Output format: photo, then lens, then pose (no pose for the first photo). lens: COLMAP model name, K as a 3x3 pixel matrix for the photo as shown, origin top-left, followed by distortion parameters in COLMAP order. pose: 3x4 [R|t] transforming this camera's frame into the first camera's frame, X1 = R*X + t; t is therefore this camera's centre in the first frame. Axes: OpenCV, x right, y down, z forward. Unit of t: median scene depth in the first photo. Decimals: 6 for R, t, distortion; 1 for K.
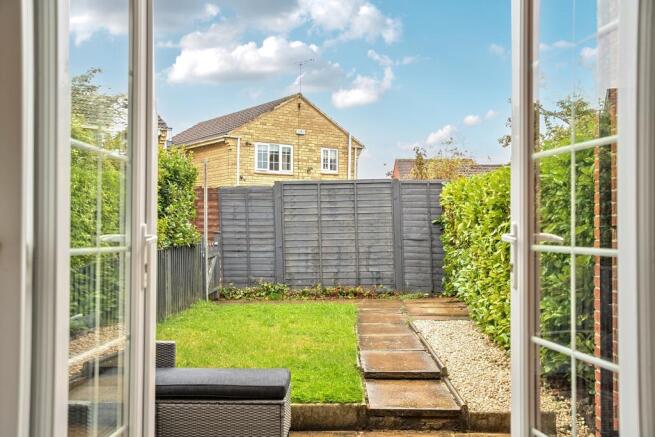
lens RADIAL K [[736.6, 0, 327.7], [0, 736.6, 217.9], [0, 0, 1]] dist [0.034534, 0.000000]
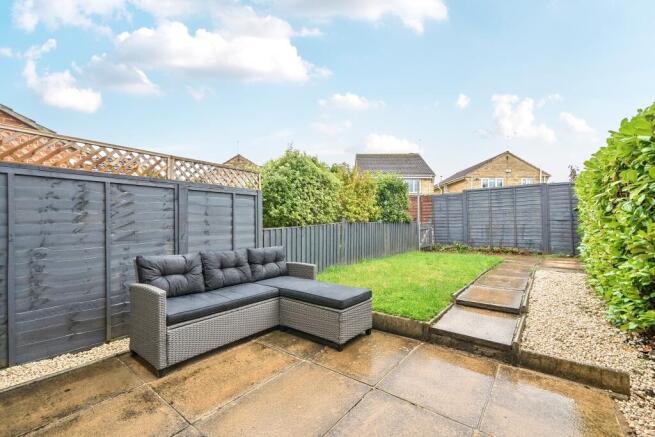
lens RADIAL K [[285.9, 0, 327.0], [0, 285.9, 220.7], [0, 0, 1]] dist [0.002091, 0.000242]
pose [[0.788564, -0.007049, -0.614912, 0.106367], [0.007792, 0.999969, -0.001471, 0.028070], [0.614903, -0.003632, 0.788594, 0.215131]]
